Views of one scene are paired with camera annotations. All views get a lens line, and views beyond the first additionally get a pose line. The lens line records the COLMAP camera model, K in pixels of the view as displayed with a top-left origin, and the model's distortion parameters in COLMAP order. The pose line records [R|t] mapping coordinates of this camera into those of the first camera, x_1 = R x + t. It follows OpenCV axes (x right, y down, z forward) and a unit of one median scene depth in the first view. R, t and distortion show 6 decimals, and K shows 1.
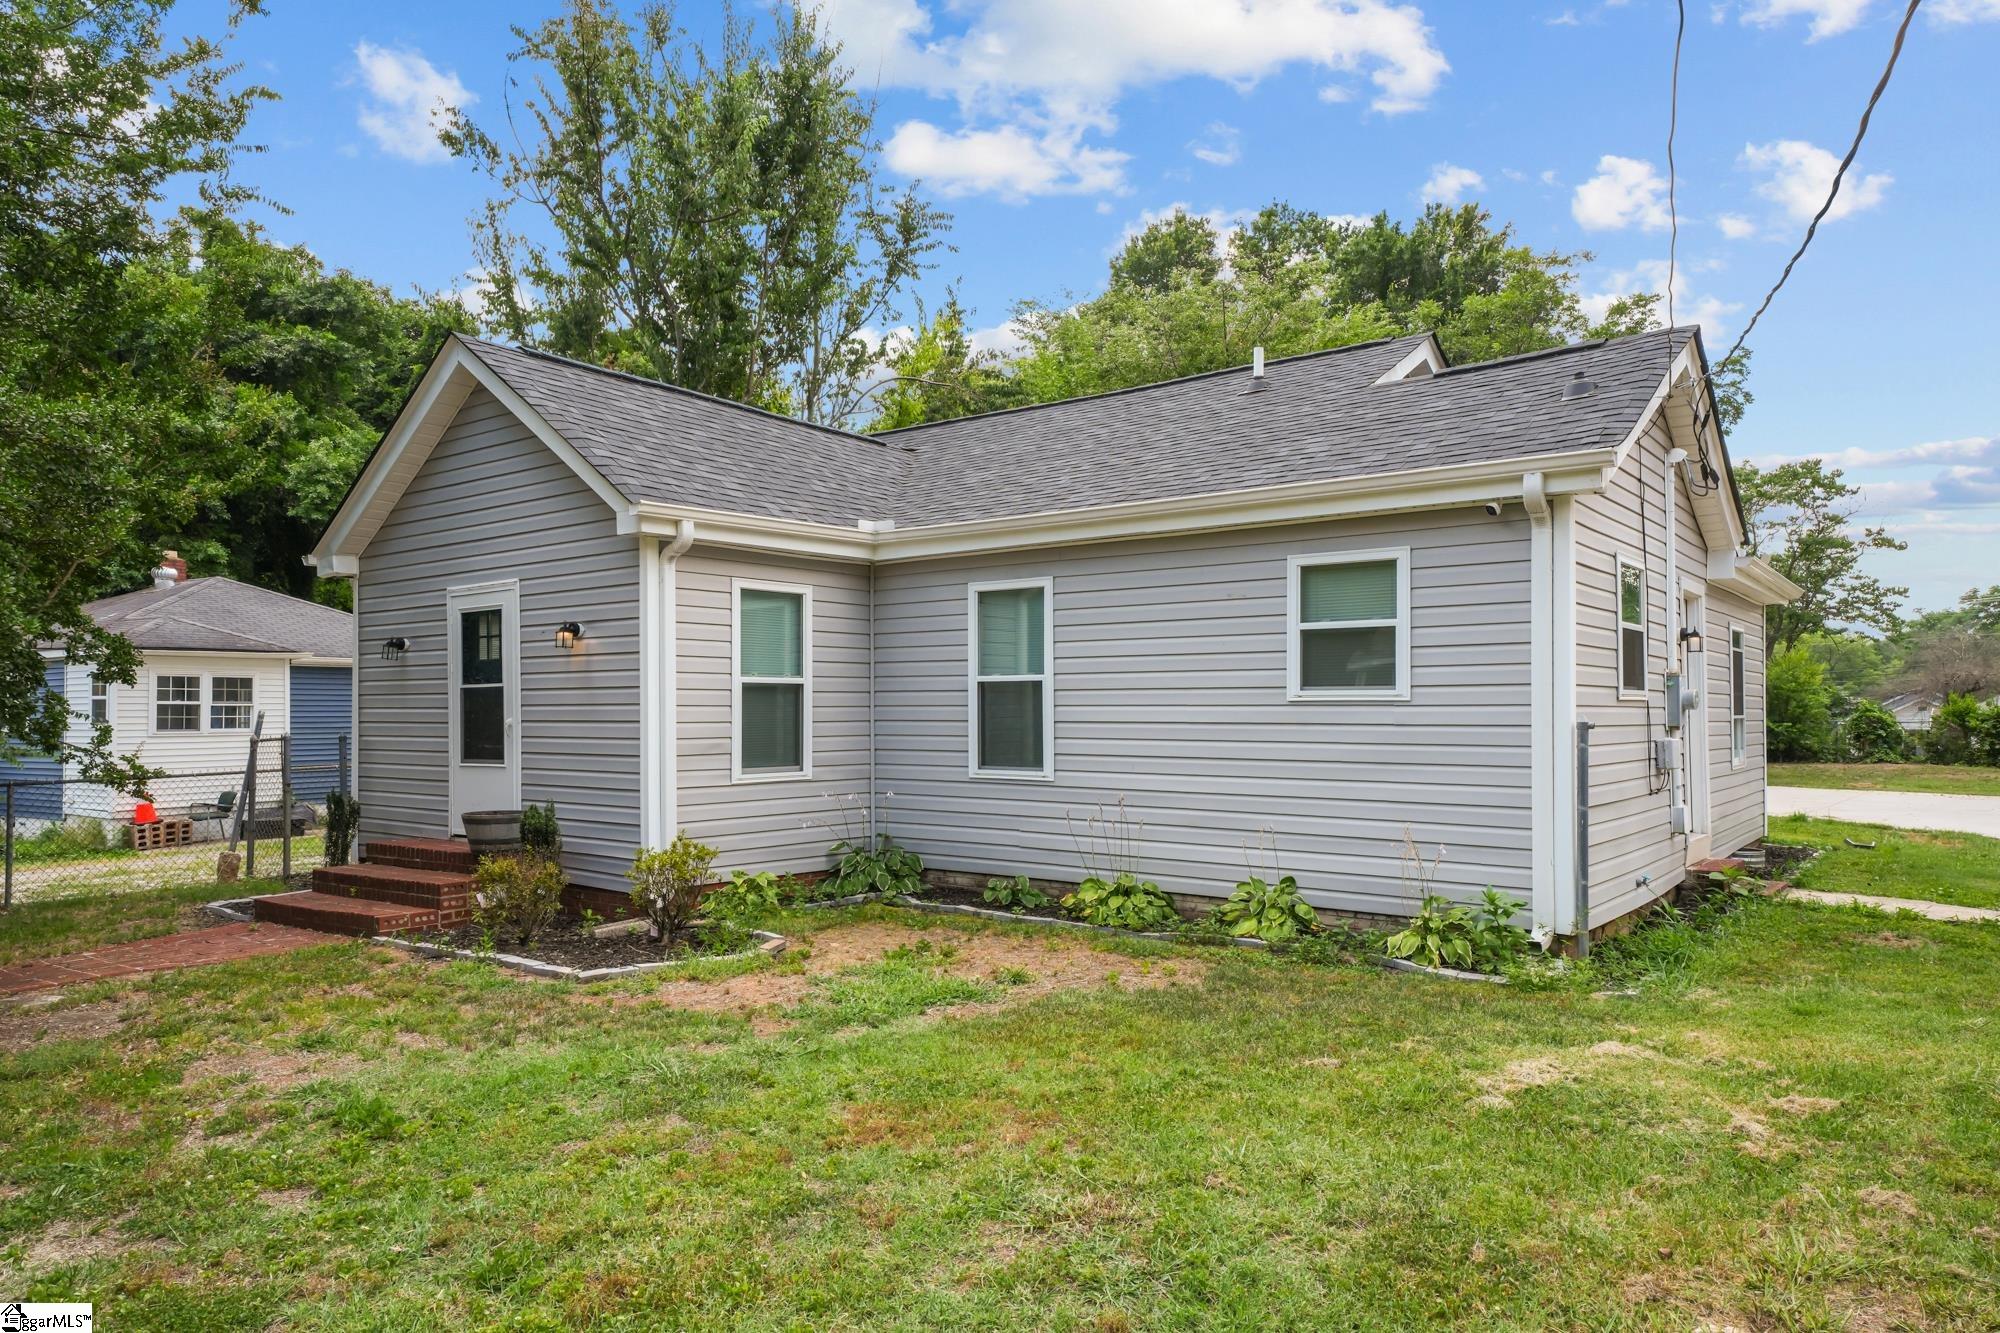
lens RADIAL K [[1282.7, 0, 1000.0], [0, 1282.7, 666.5], [0, 0, 1]] dist [0.048004, 0.000863]
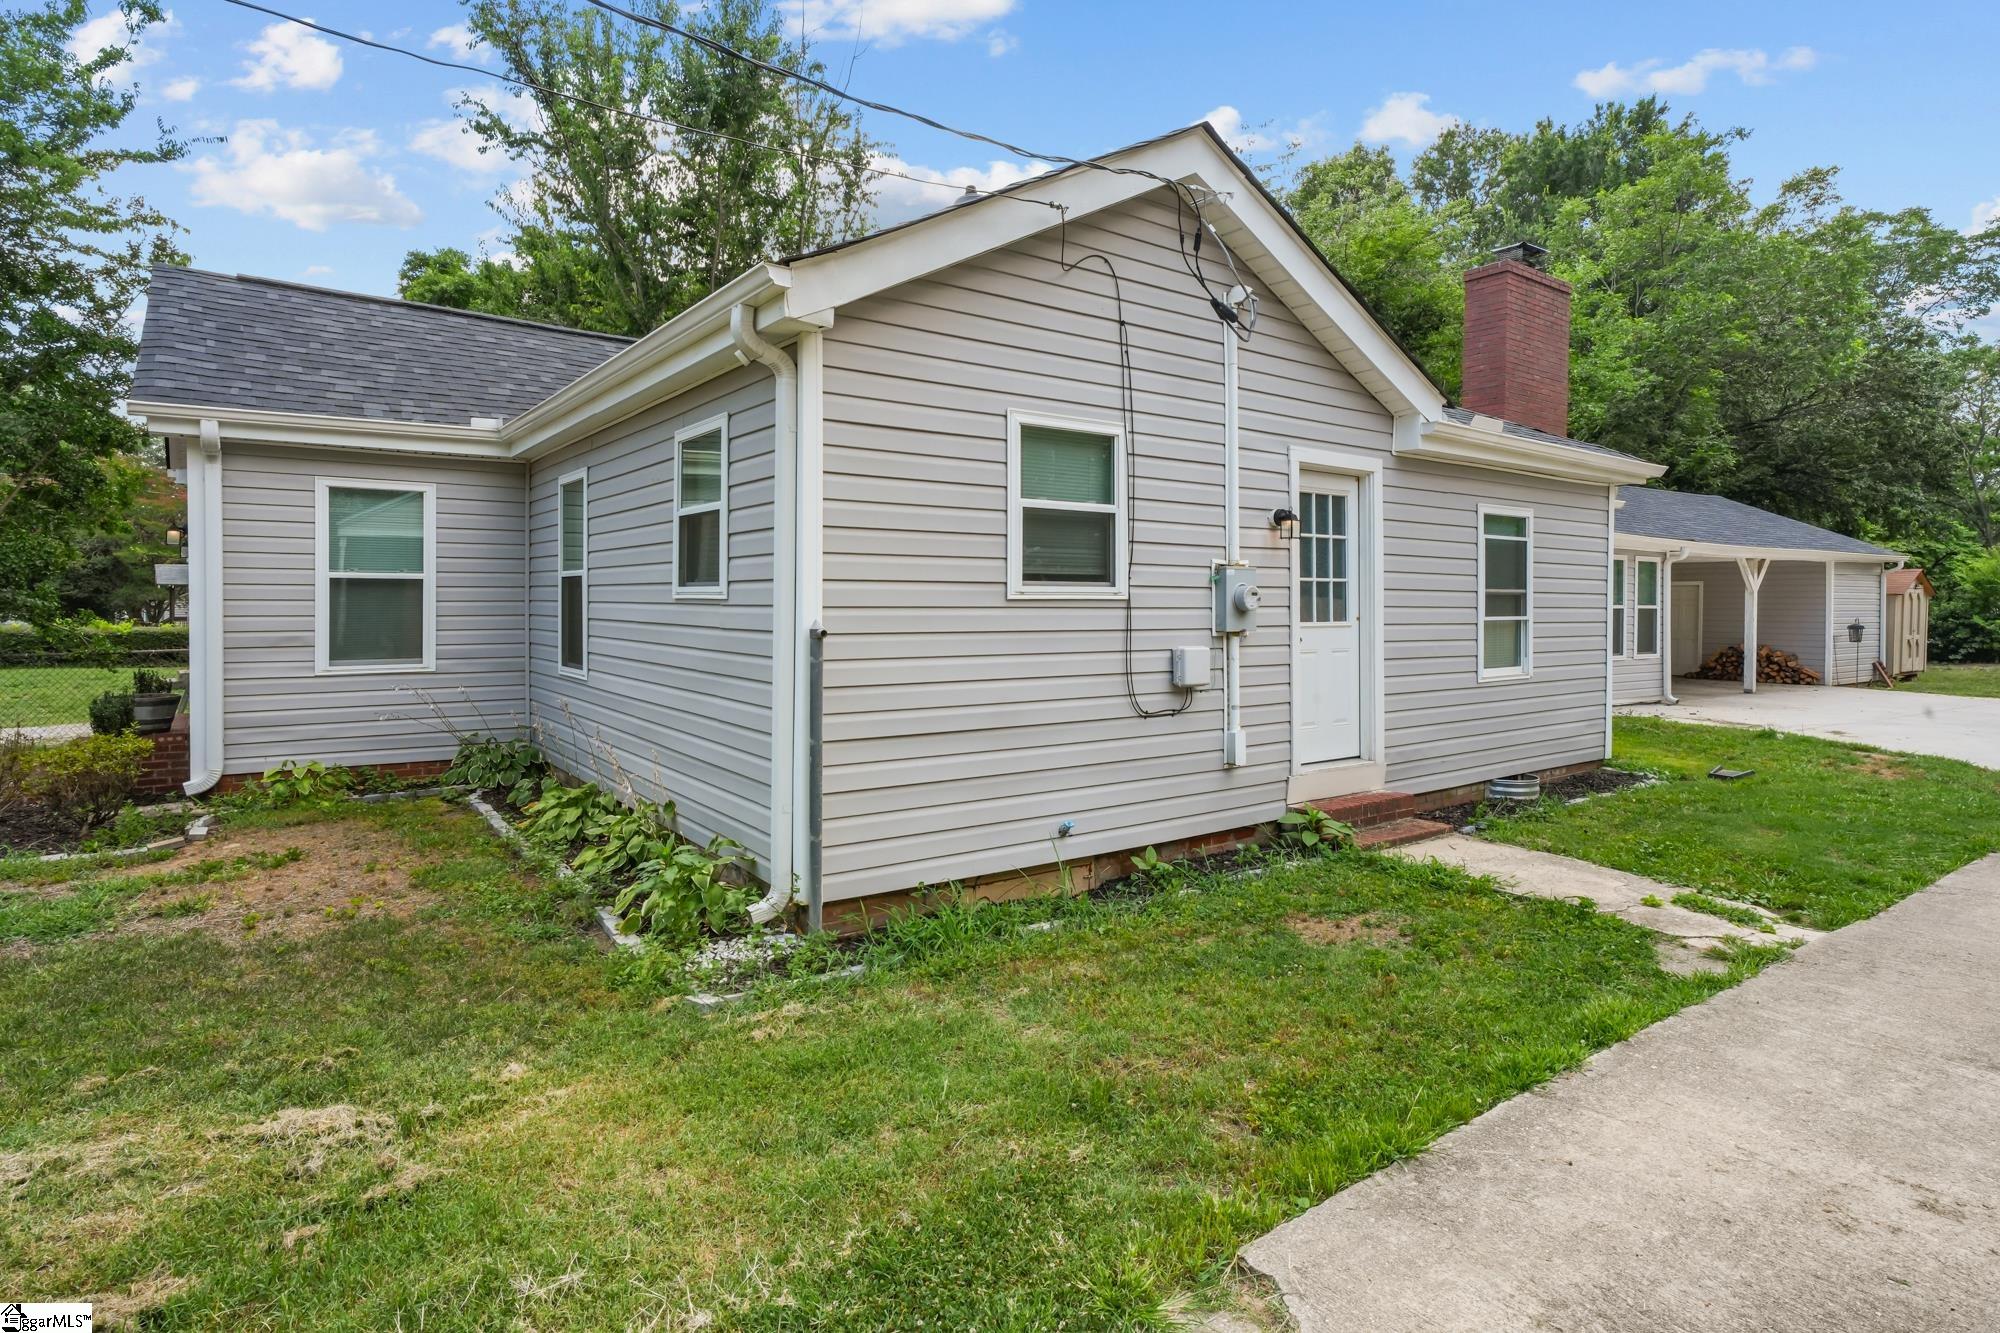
lens RADIAL K [[1033.6, 0, 994.6], [0, 1033.6, 601.7], [0, 0, 1]] dist [0.020282, -0.000111]
pose [[0.959125, 0.007044, -0.282896, 0.519190], [0.003499, 0.999318, 0.036748, 0.002839], [0.282962, -0.036236, 0.958447, 0.321907]]
